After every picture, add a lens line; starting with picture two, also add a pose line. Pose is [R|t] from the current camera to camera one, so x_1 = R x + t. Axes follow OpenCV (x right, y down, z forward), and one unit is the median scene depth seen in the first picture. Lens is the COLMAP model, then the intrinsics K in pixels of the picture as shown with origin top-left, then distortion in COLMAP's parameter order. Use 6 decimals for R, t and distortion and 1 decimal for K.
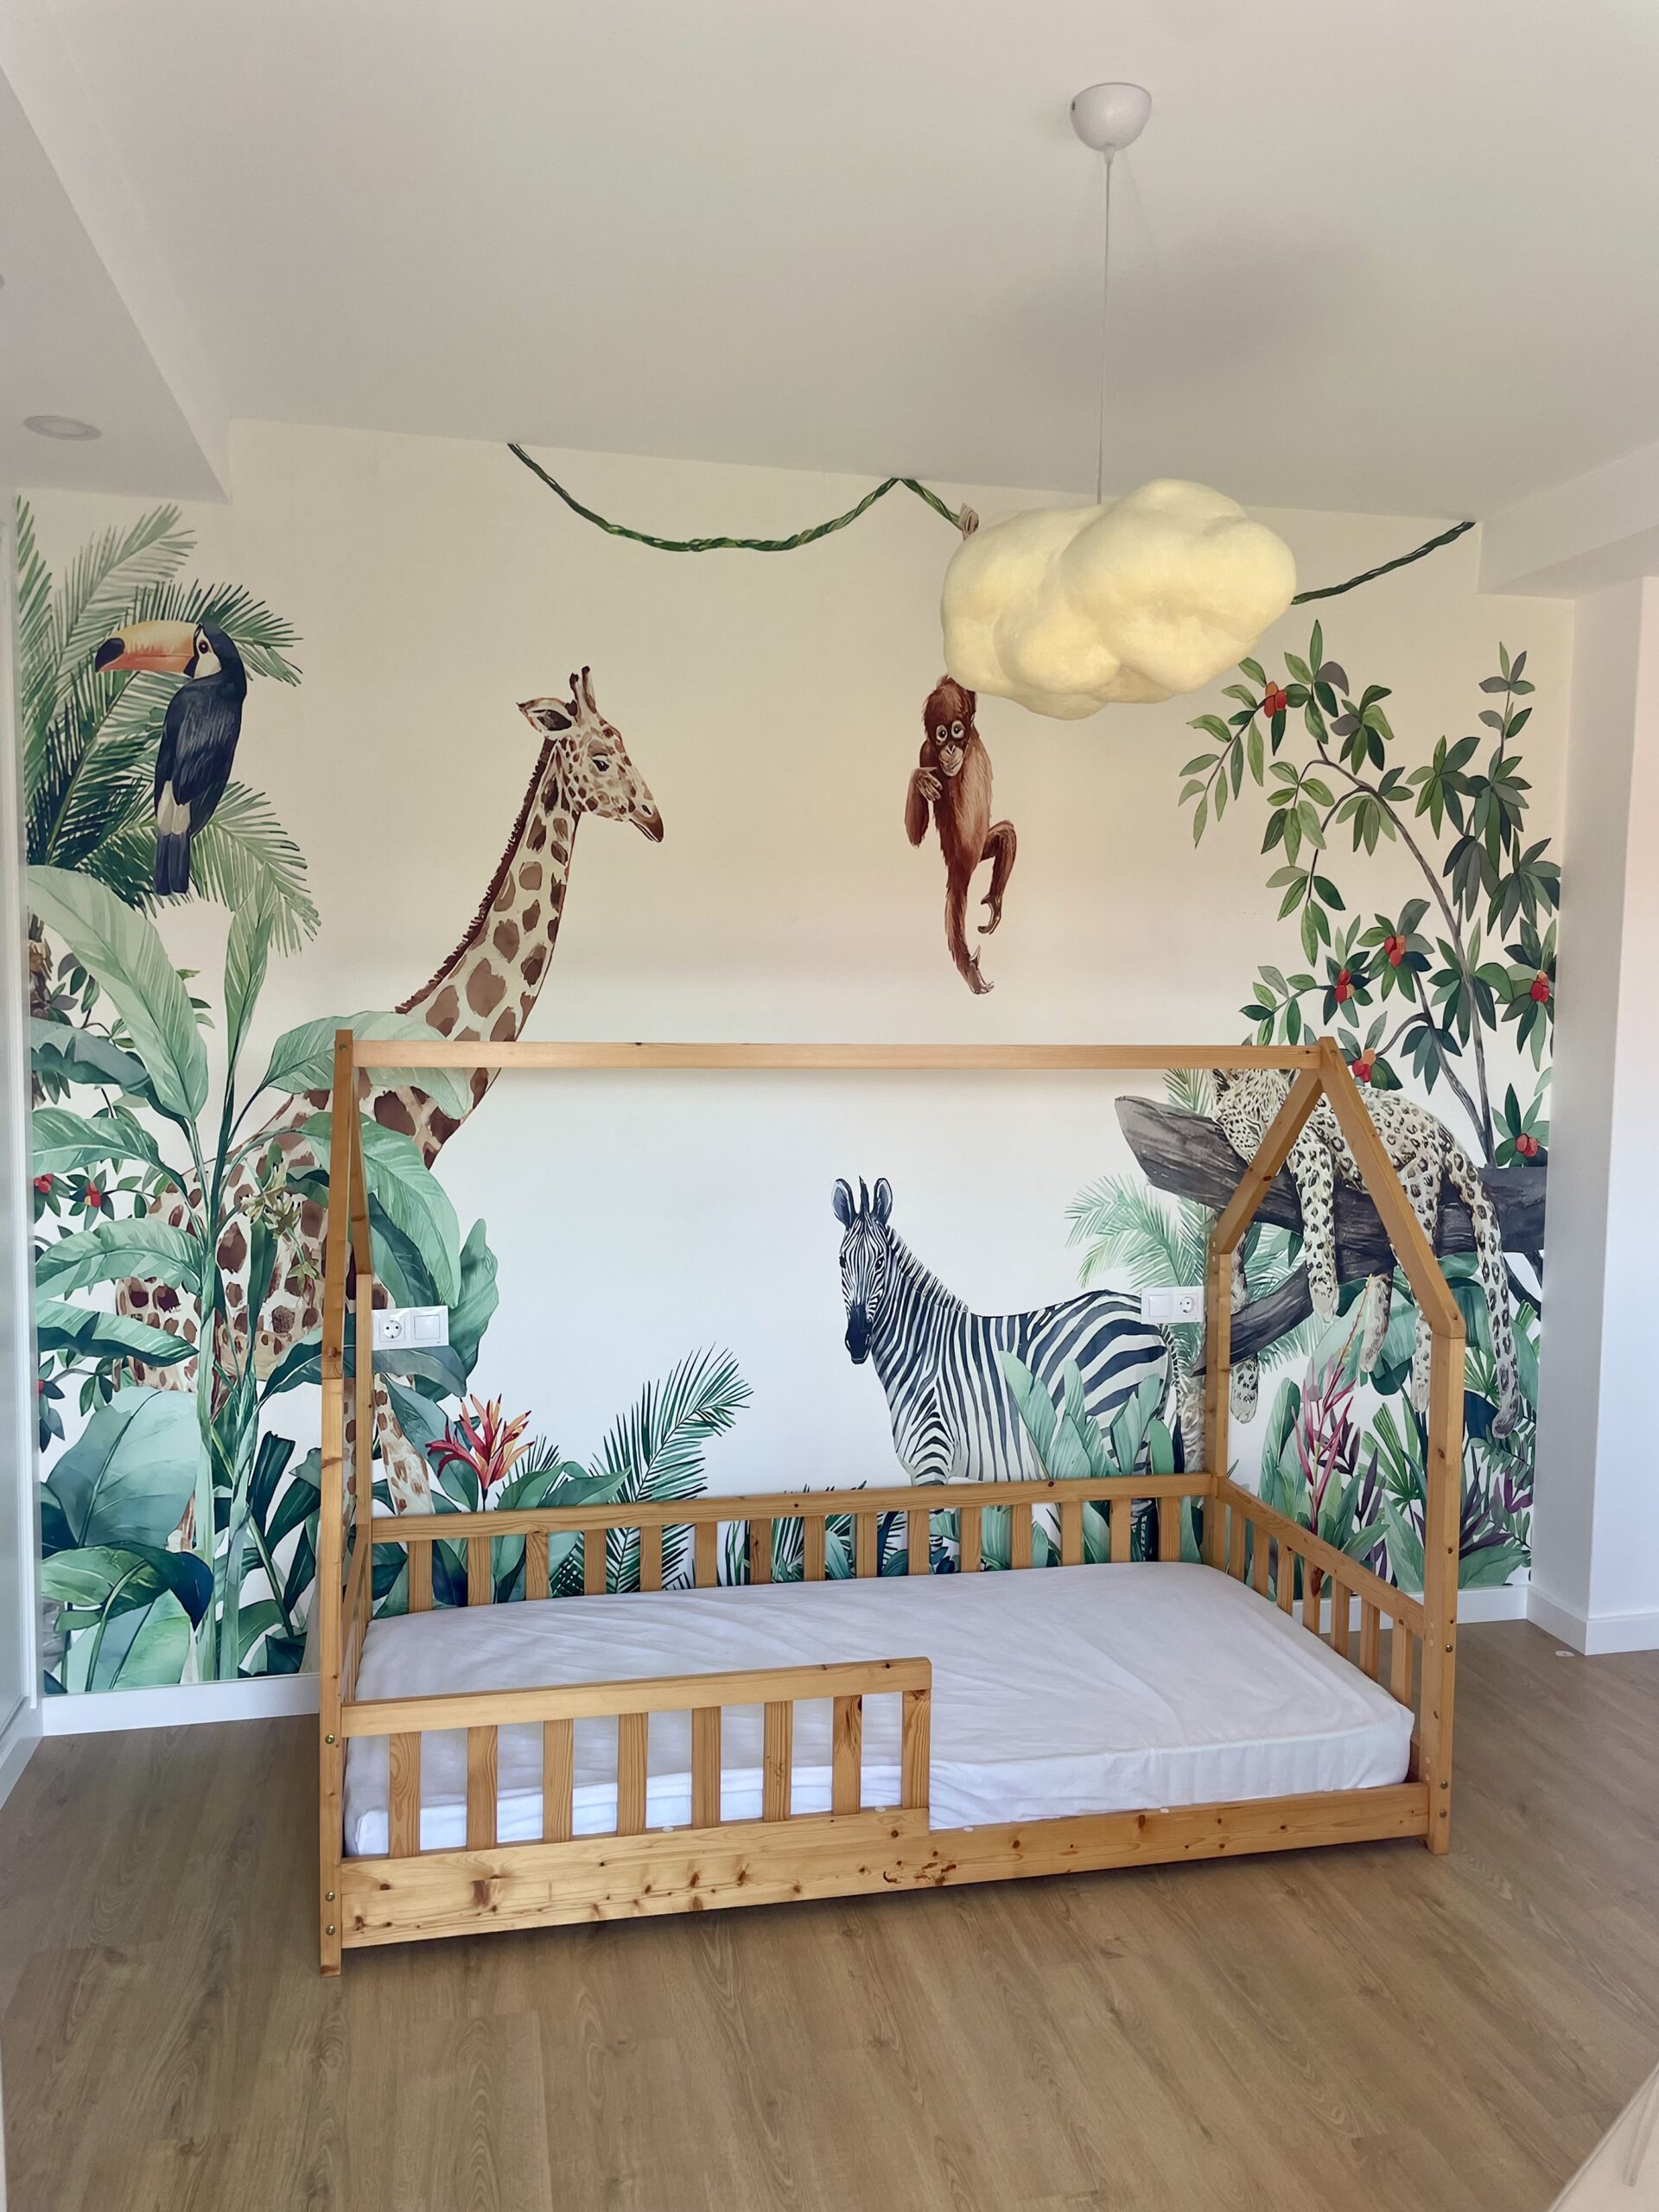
lens RADIAL K [[1675.9, 0, 828.5], [0, 1675.9, 1095.9], [0, 0, 1]] dist [0.067605, -0.079270]
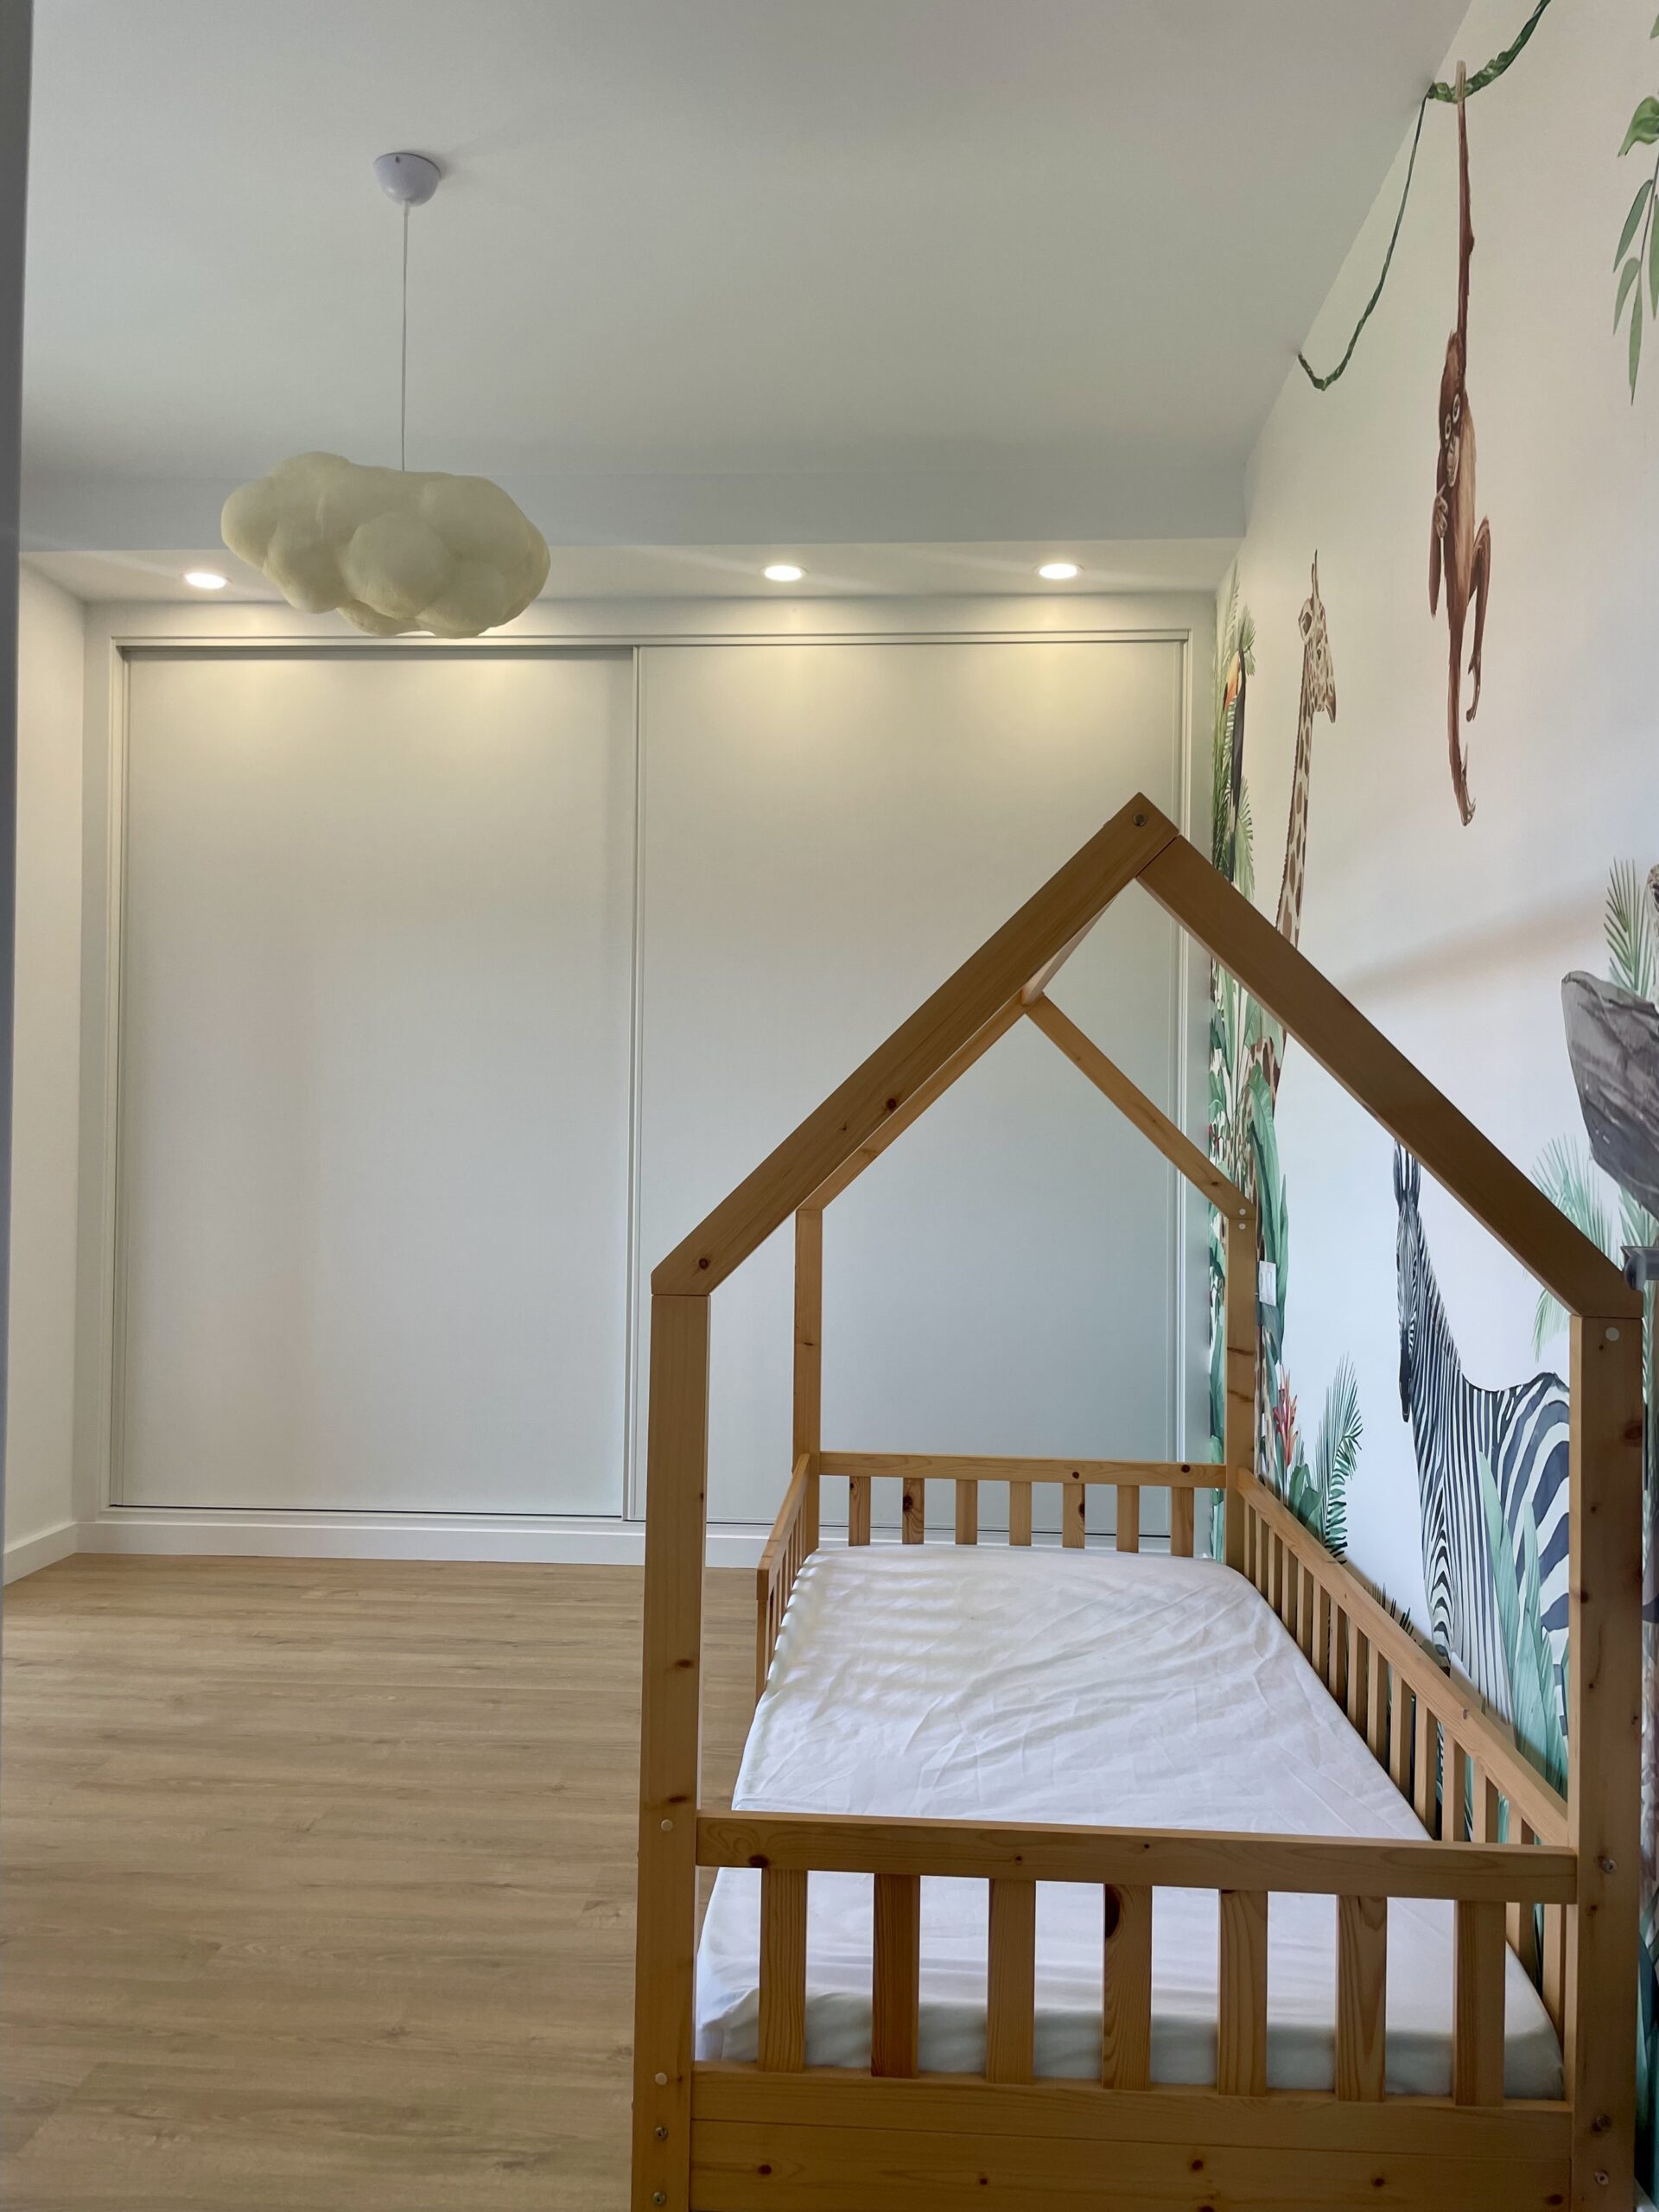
lens RADIAL K [[1675.9, 0, 817.9], [0, 1675.9, 1104.5], [0, 0, 1]] dist [0.067605, -0.079270]
pose [[-0.279297, -0.031497, -0.959688, 0.999827], [-0.077628, 0.996931, -0.010128, 0.084460], [0.957062, 0.071670, -0.280885, 1.329093]]
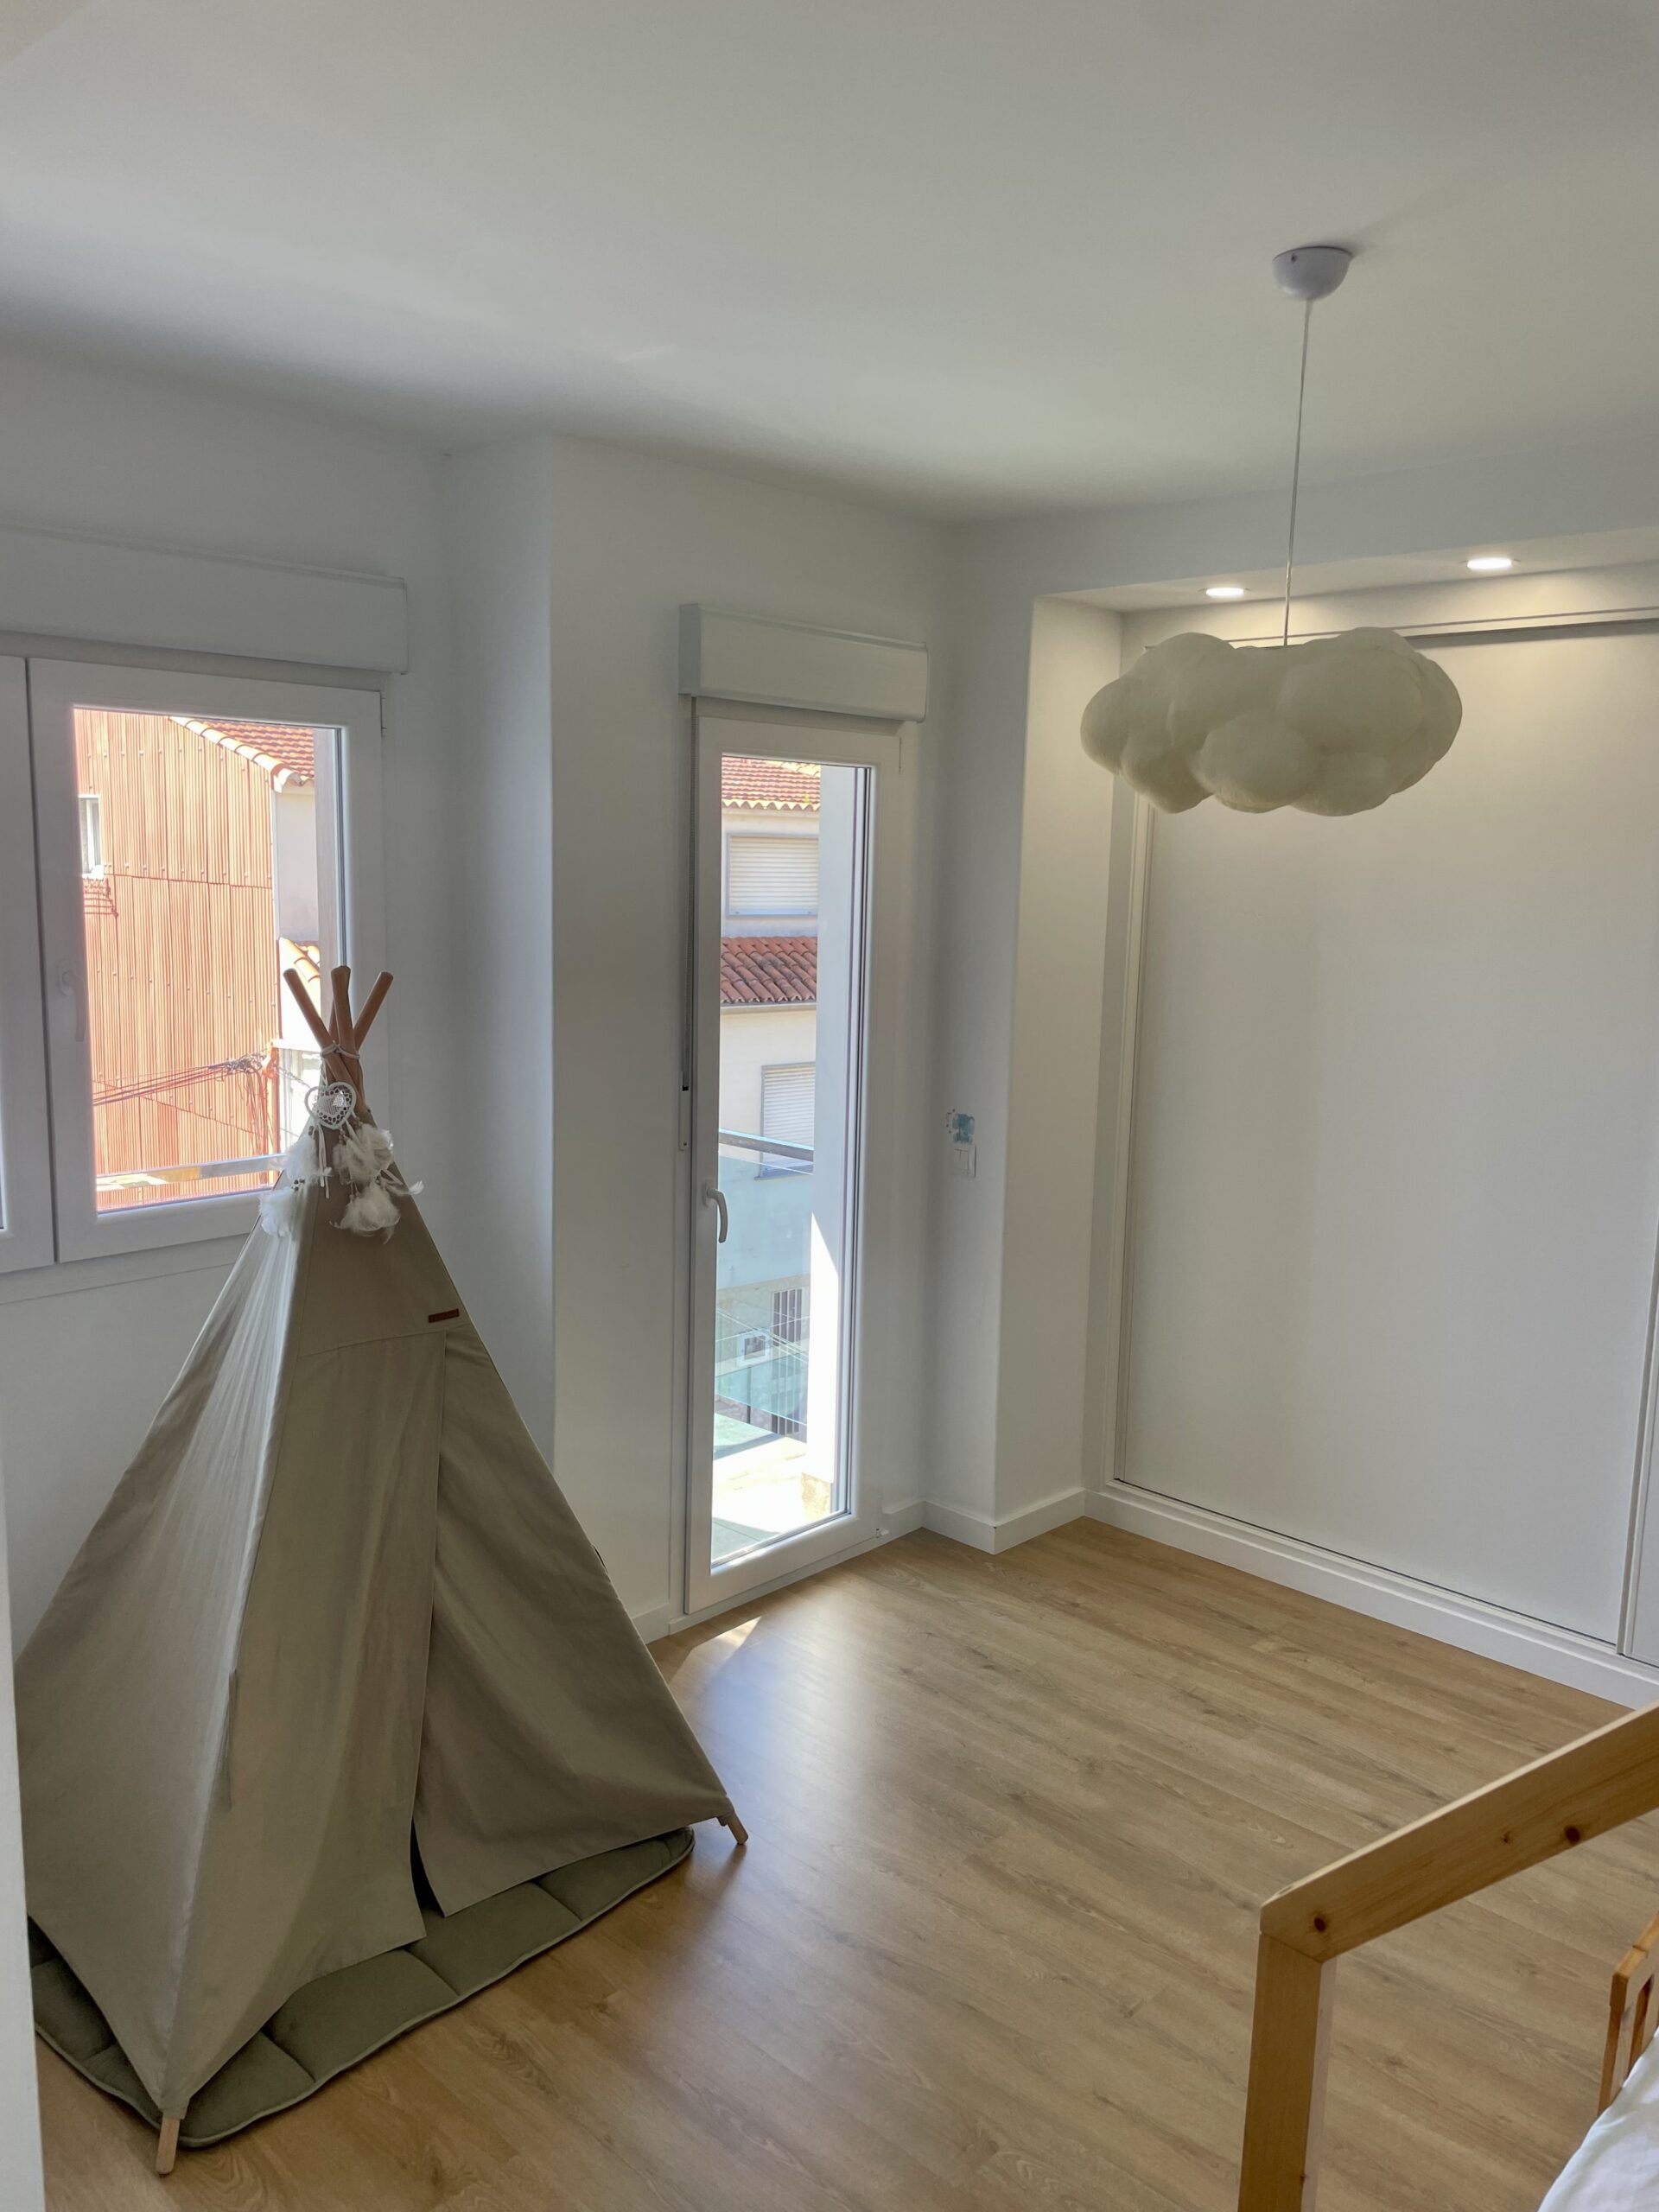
lens RADIAL K [[1675.9, 0, 825.6], [0, 1675.9, 1097.5], [0, 0, 1]] dist [0.067605, -0.079270]
pose [[-0.826553, 0.057199, -0.559944, 0.812087], [-0.067252, 0.977660, 0.199143, -0.207072], [0.558826, 0.202260, -0.804242, 1.402462]]
